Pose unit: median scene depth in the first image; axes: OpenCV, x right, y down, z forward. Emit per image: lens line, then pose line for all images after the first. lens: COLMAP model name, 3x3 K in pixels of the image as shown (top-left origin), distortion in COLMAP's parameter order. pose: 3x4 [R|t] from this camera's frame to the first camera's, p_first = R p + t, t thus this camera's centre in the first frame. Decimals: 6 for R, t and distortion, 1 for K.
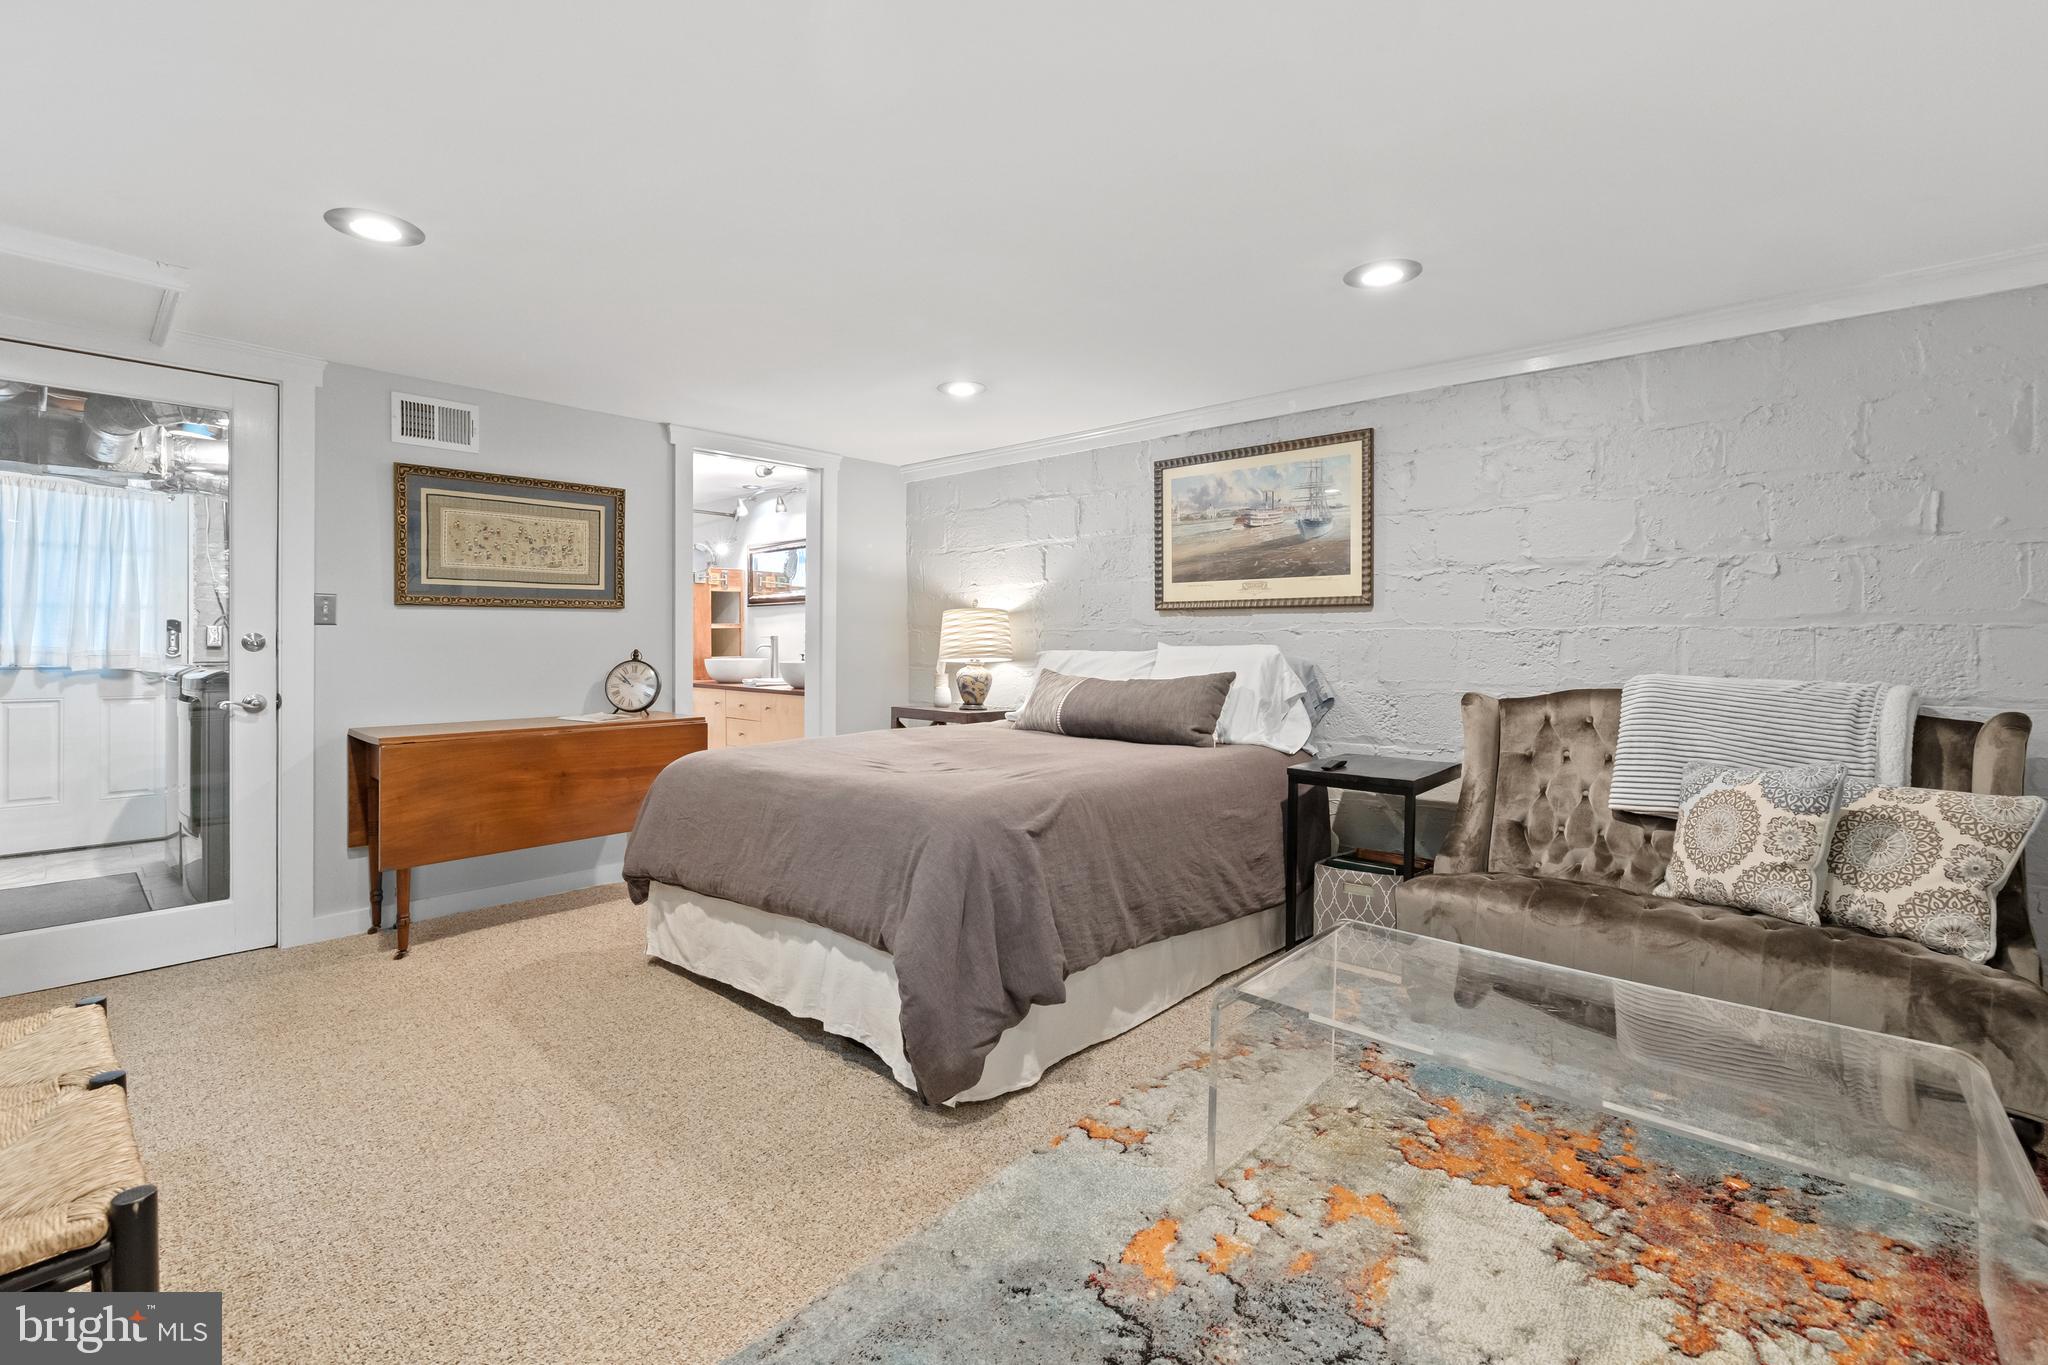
lens RADIAL K [[892.5, 0, 1022.7], [0, 892.5, 621.1], [0, 0, 1]] dist [0.000489, 0.000301]
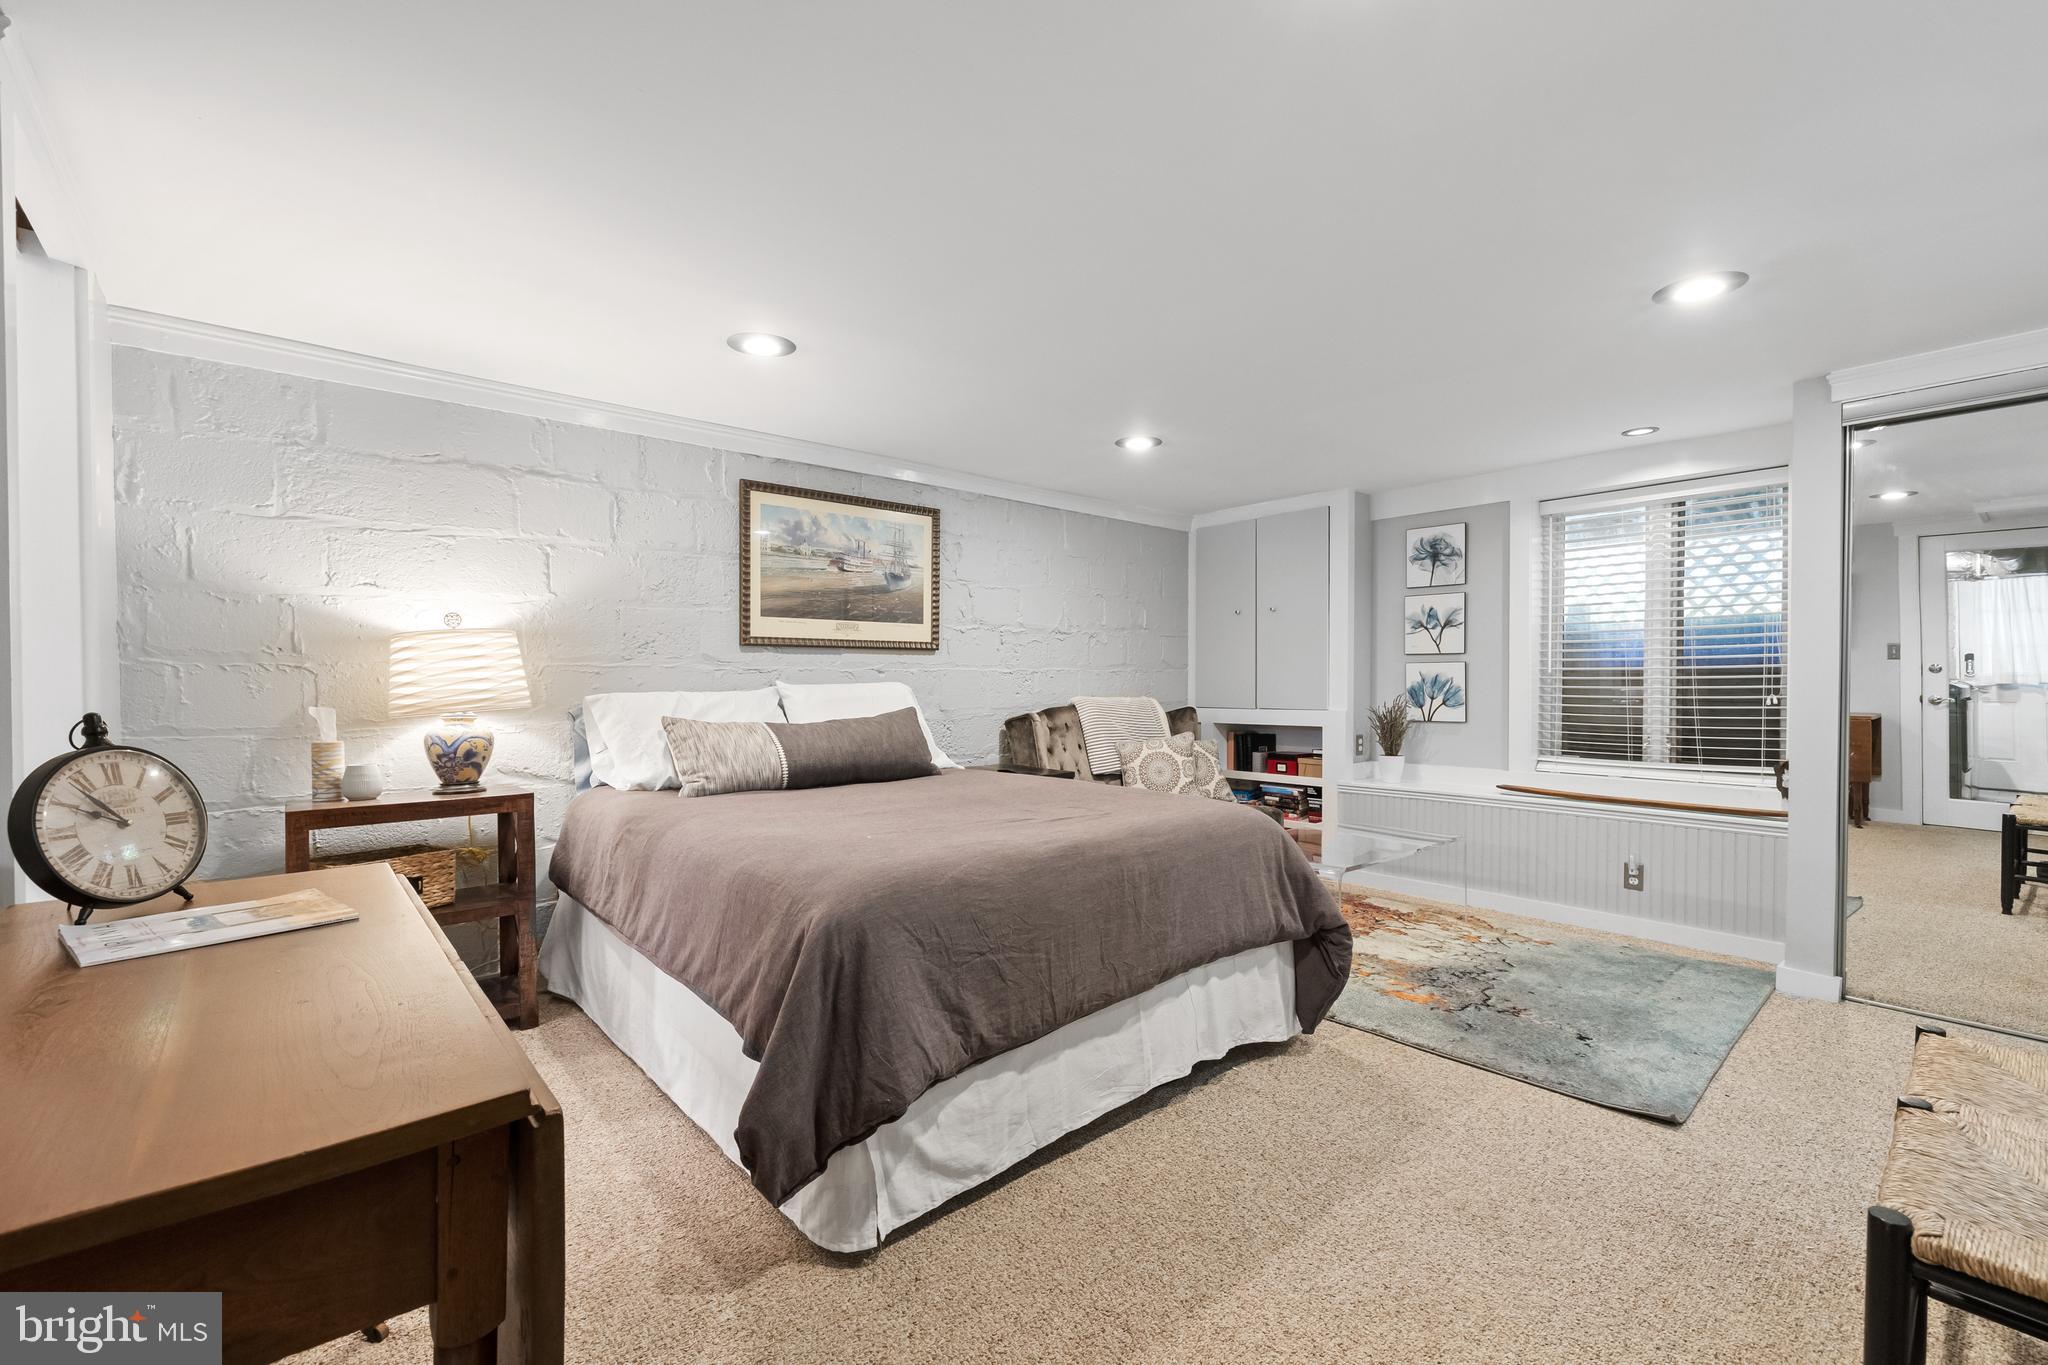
lens RADIAL K [[878.5, 0, 1023.3], [0, 878.5, 670.4], [0, 0, 1]] dist [0.000024, 0.000089]
pose [[0.117551, 0.005797, 0.993050, -0.764961], [-0.019235, 0.999809, -0.003559, 0.012025], [-0.992881, -0.018683, 0.117640, 0.679155]]
